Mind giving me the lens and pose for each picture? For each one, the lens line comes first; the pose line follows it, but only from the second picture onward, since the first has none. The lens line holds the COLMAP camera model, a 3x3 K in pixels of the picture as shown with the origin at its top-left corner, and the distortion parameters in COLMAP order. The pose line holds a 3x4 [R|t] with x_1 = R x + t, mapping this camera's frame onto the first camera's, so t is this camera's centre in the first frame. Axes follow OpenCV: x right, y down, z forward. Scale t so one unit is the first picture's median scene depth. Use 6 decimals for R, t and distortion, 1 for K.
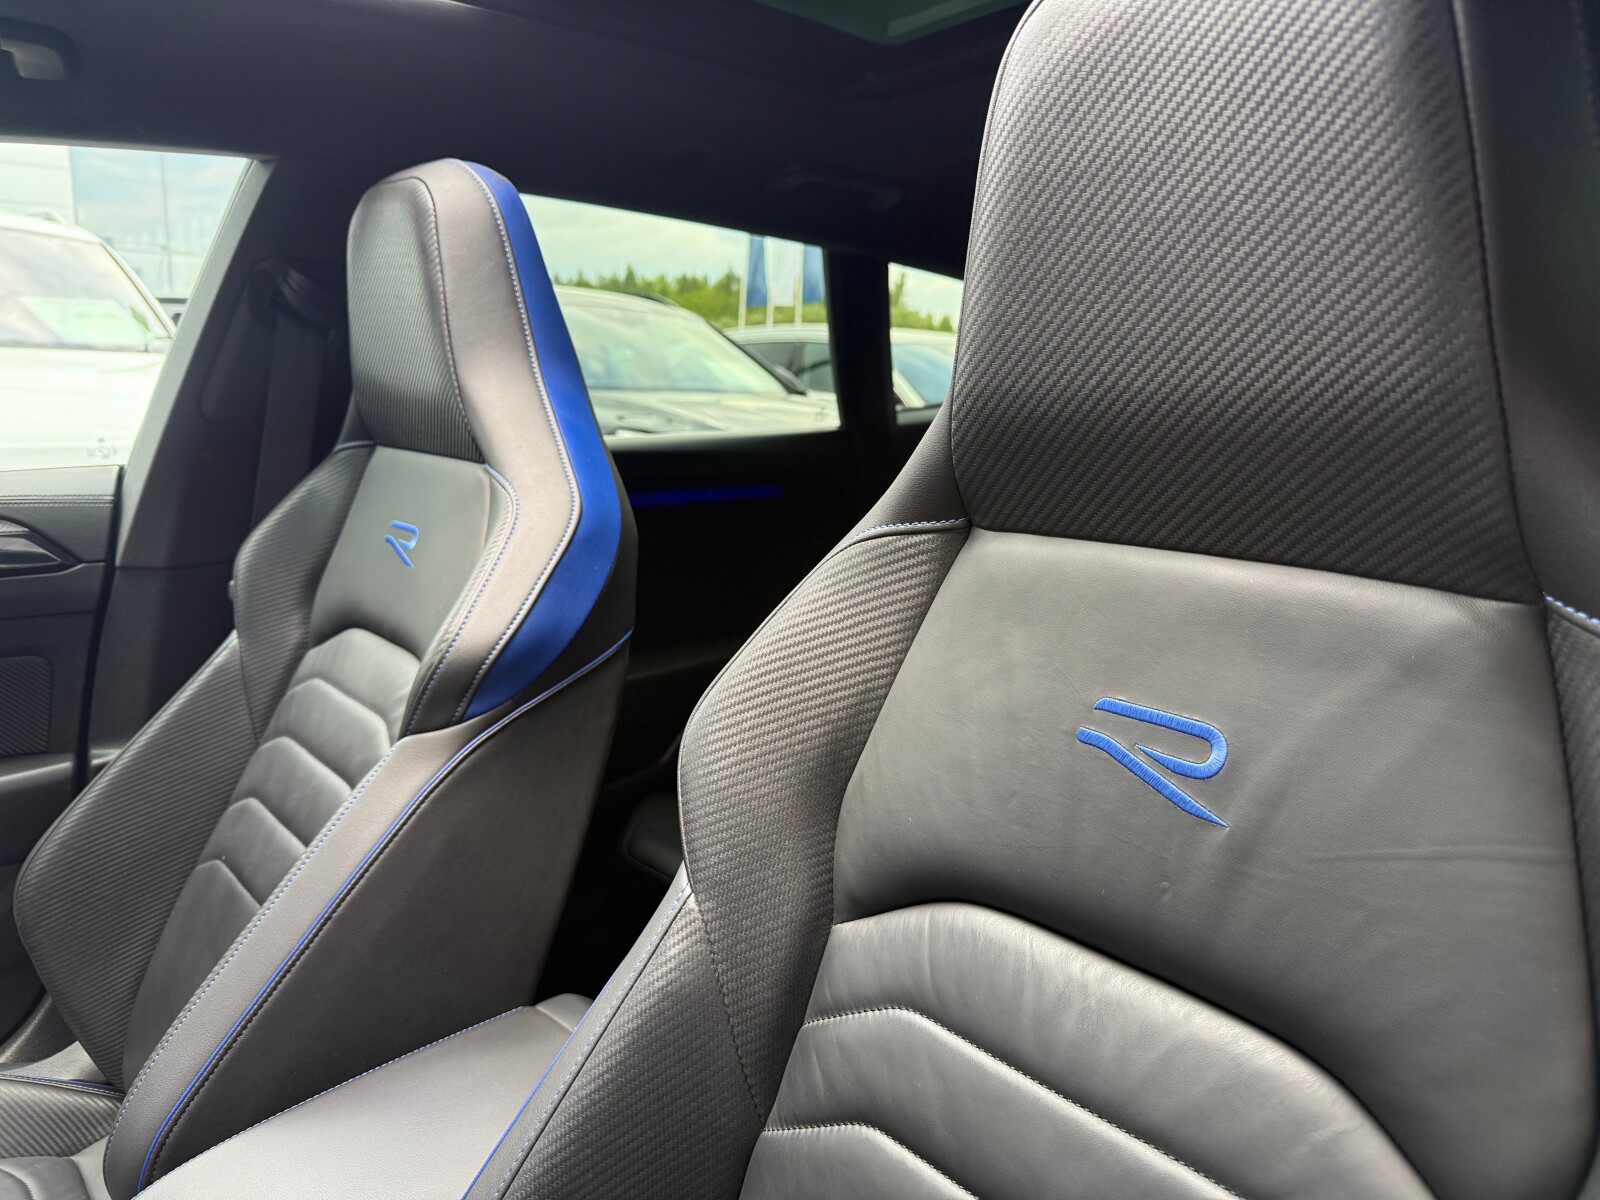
lens RADIAL K [[1110.6, 0, 808.1], [0, 1110.6, 611.3], [0, 0, 1]] dist [0.046801, -0.055717]
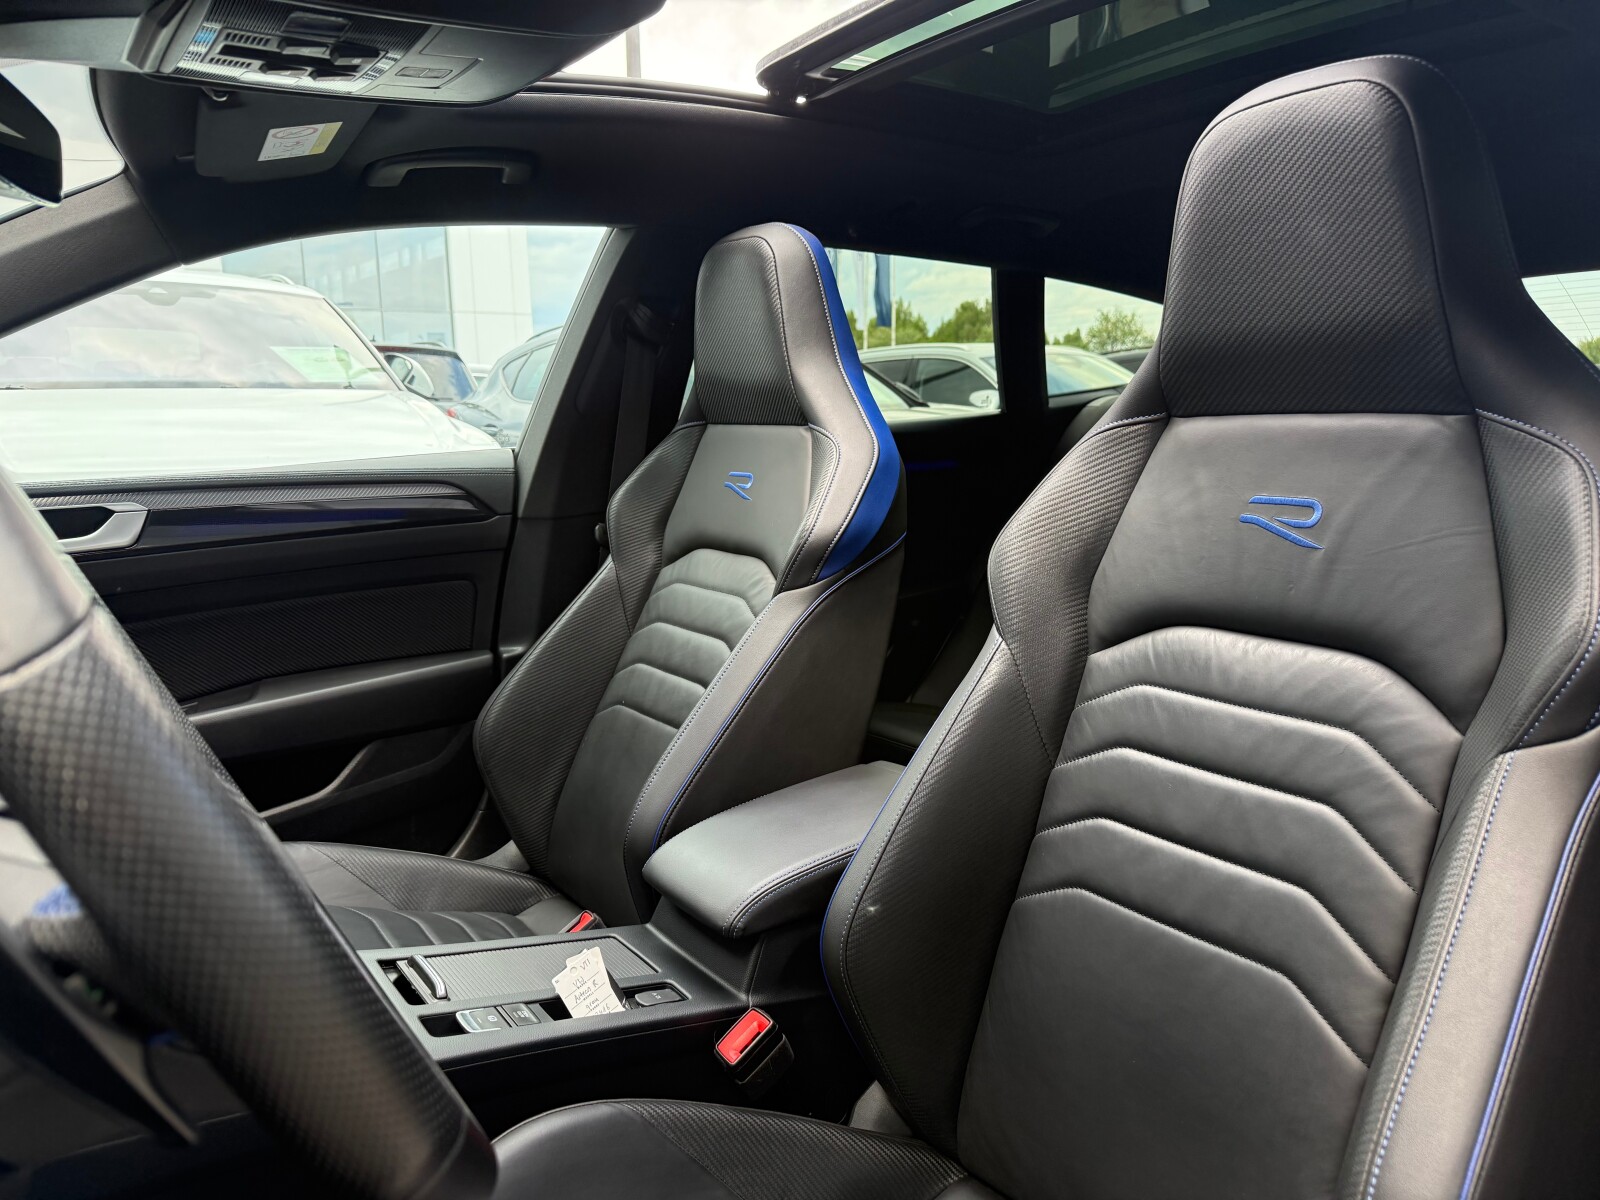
lens RADIAL K [[1110.6, 0, 790.2], [0, 1110.6, 607.2], [0, 0, 1]] dist [0.046801, -0.055717]
pose [[0.994269, -0.025316, -0.103868, -0.255466], [0.022622, 0.999379, -0.027031, 0.241227], [0.104487, 0.024527, 0.994224, -0.756841]]
